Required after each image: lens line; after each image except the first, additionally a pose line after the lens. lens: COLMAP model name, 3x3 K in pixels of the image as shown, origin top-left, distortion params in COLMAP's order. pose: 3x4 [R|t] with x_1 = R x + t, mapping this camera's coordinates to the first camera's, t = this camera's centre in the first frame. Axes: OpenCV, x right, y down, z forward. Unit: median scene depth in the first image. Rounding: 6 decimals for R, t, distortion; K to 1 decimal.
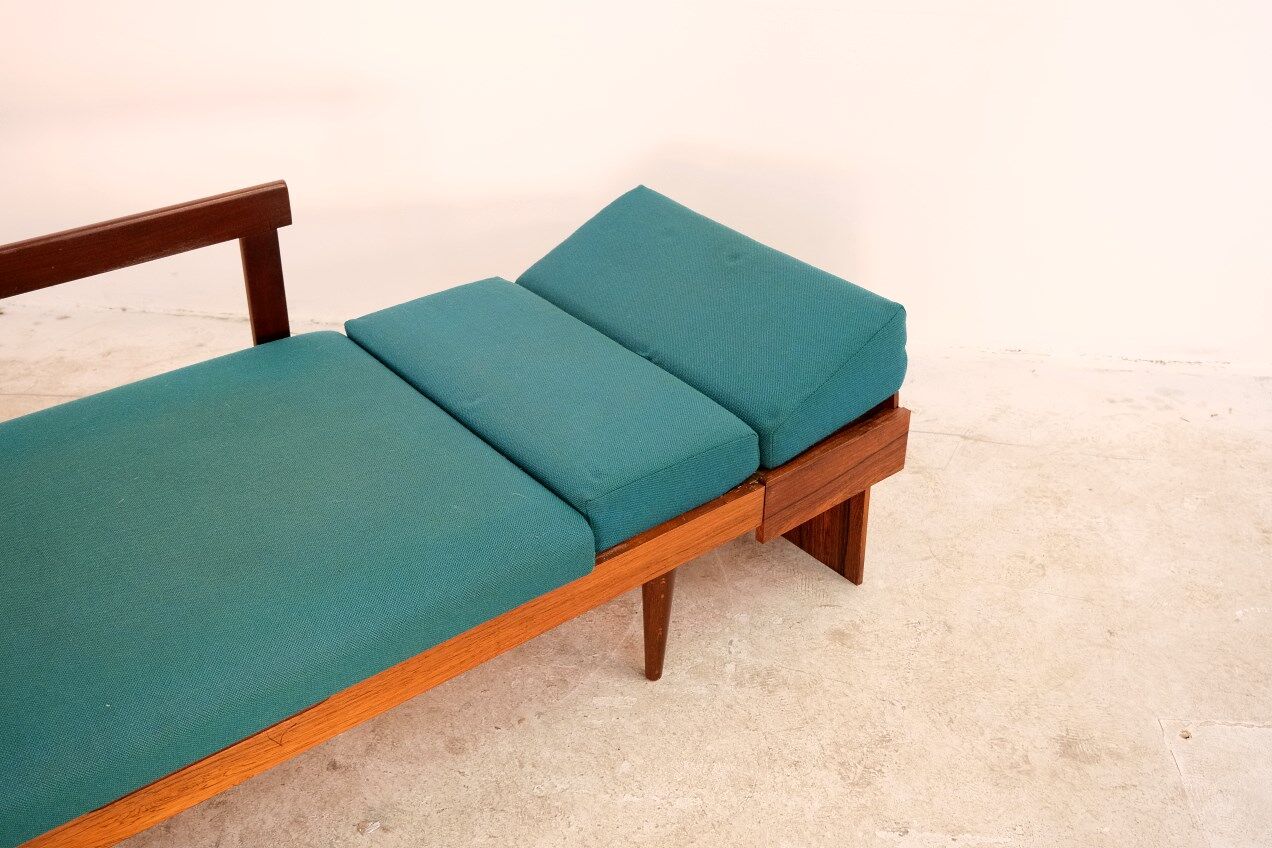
lens RADIAL K [[1304.0, 0, 628.5], [0, 1304.0, 418.0], [0, 0, 1]] dist [-0.013002, 0.000000]
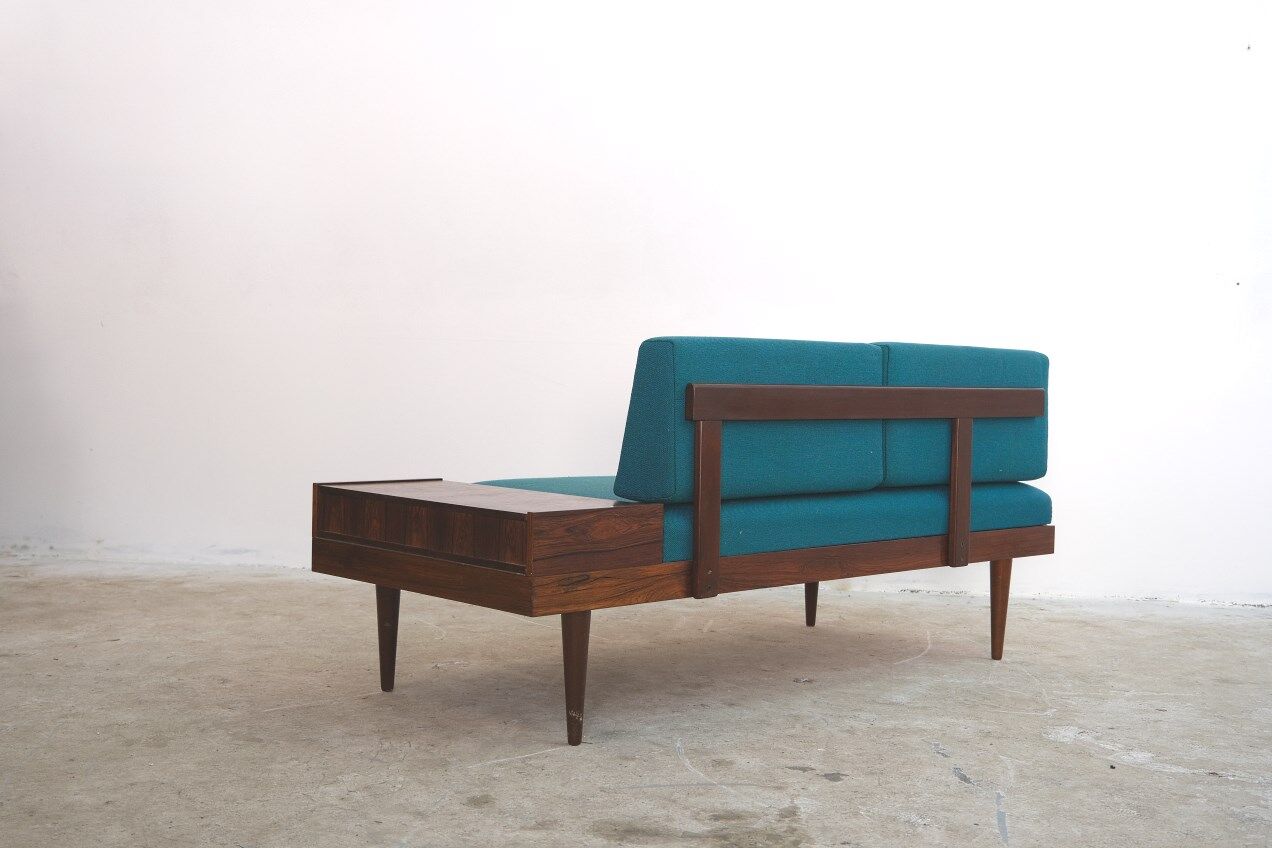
lens RADIAL K [[1579.4, 0, 639.2], [0, 1579.4, 417.9], [0, 0, 1]] dist [0.021435, 0.000000]
pose [[0.999853, 0.017055, -0.001725, -0.348911], [-0.015766, 0.875372, -0.483194, 0.856890], [-0.006731, 0.483150, 0.875512, -0.781118]]
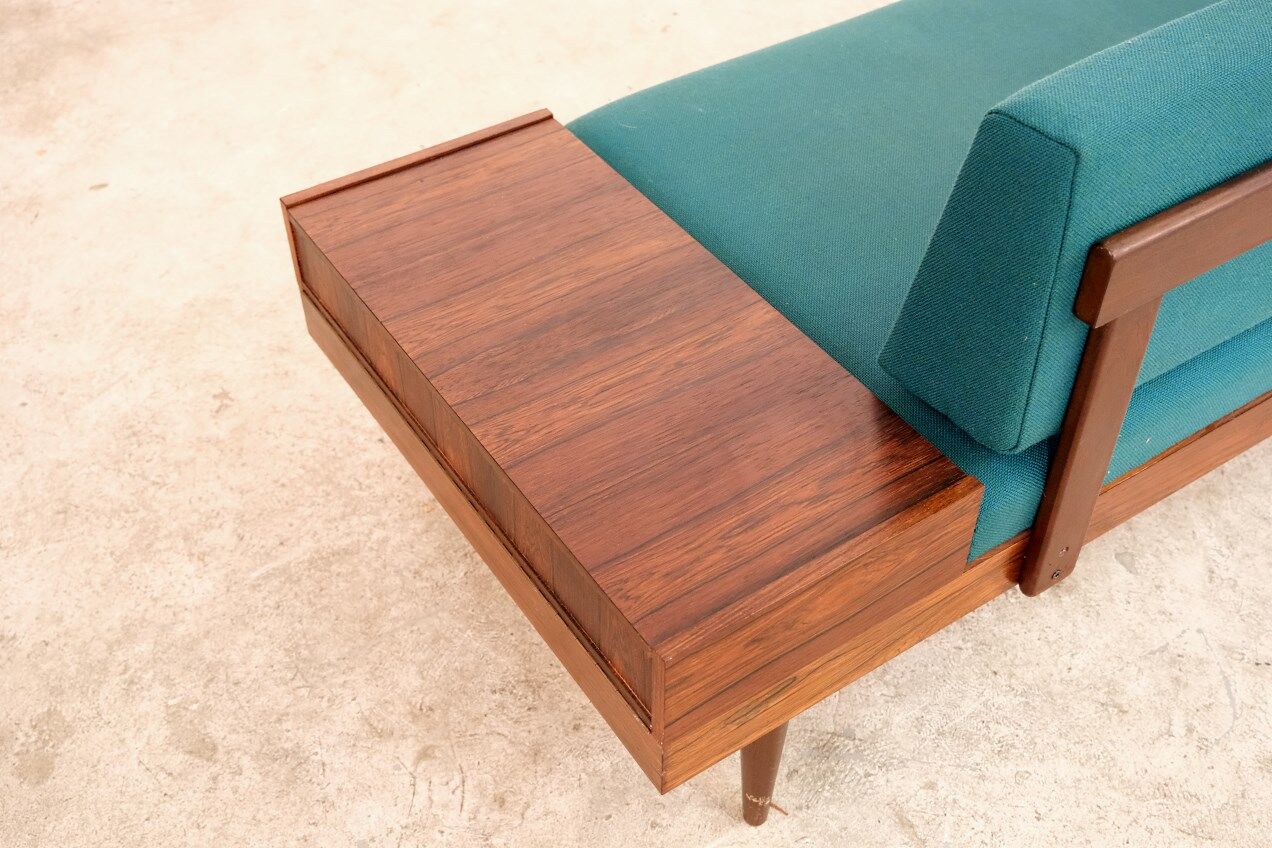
lens RADIAL K [[1421.1, 0, 628.4], [0, 1421.1, 401.5], [0, 0, 1]] dist [0.027459, 0.000000]
pose [[0.982412, 0.124345, -0.139305, -0.393177], [-0.091944, 0.971449, 0.218709, 0.082078], [0.162523, -0.202054, 0.965795, -0.049440]]
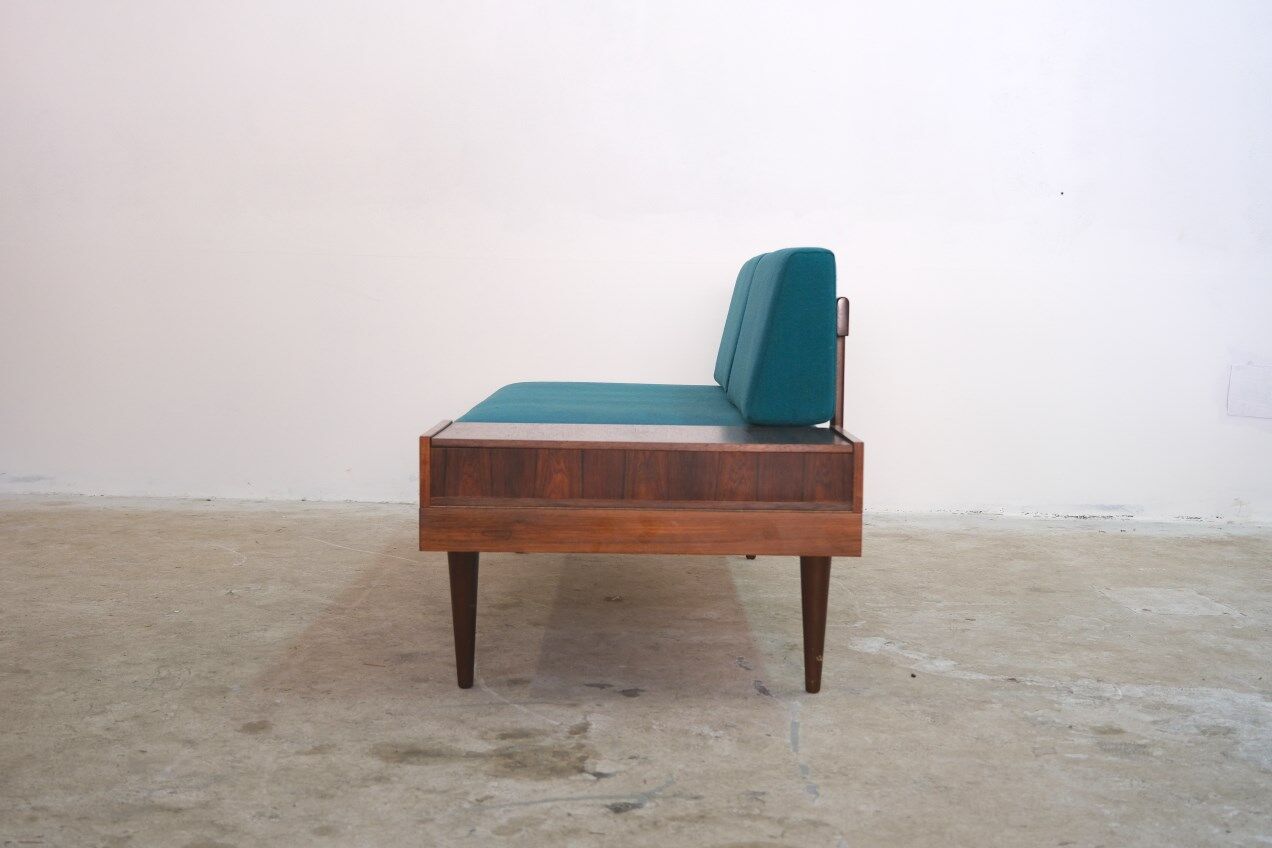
lens RADIAL K [[1621.0, 0, 635.4], [0, 1621.0, 430.2], [0, 0, 1]] dist [0.024611, 0.000000]
pose [[0.996323, 0.004830, 0.085544, -0.293702], [0.032988, 0.899822, -0.435007, 0.860684], [-0.079076, 0.436230, 0.896354, -0.758033]]
